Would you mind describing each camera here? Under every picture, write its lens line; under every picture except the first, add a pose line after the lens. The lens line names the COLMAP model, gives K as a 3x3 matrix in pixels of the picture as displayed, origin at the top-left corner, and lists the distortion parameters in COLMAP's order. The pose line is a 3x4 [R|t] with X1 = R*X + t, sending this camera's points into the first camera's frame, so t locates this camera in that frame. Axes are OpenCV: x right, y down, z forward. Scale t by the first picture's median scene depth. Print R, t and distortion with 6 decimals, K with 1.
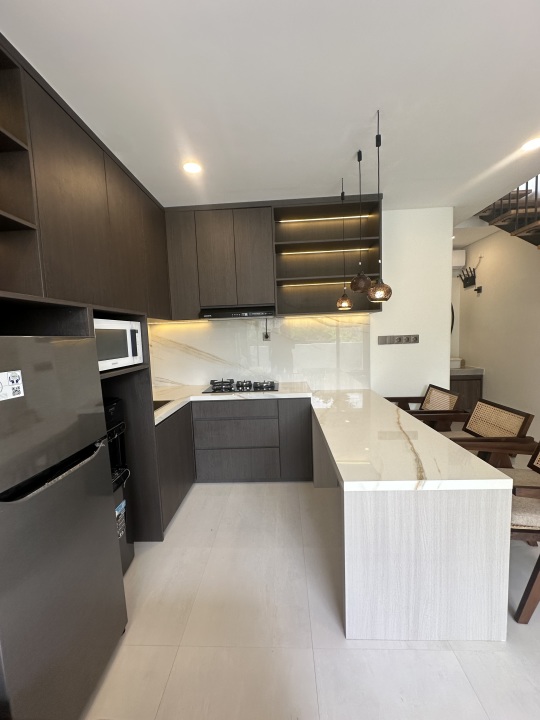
lens RADIAL K [[299.8, 0, 267.4], [0, 299.8, 350.7], [0, 0, 1]] dist [-0.015526, -0.000006]
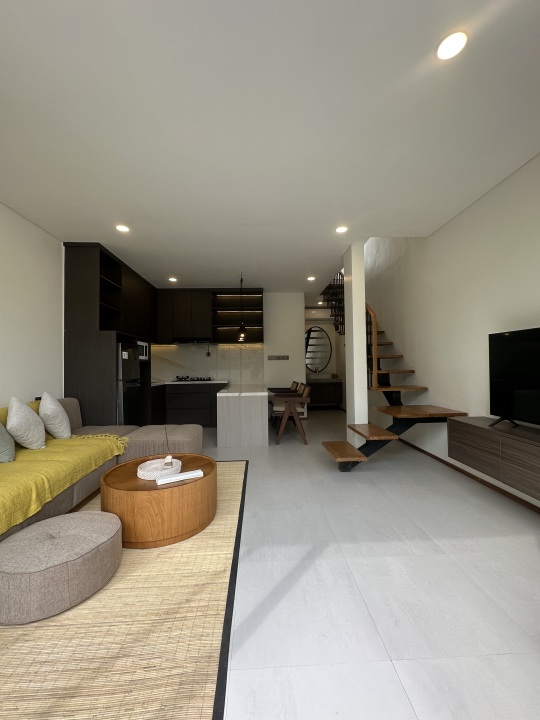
lens RADIAL K [[288.4, 0, 271.5], [0, 288.4, 357.8], [0, 0, 1]] dist [0.000070, -0.000176]
pose [[0.991889, 0.025682, 0.124482, 0.189935], [-0.016174, 0.996915, -0.076800, 0.123113], [-0.126070, 0.074163, 0.989245, -0.958502]]
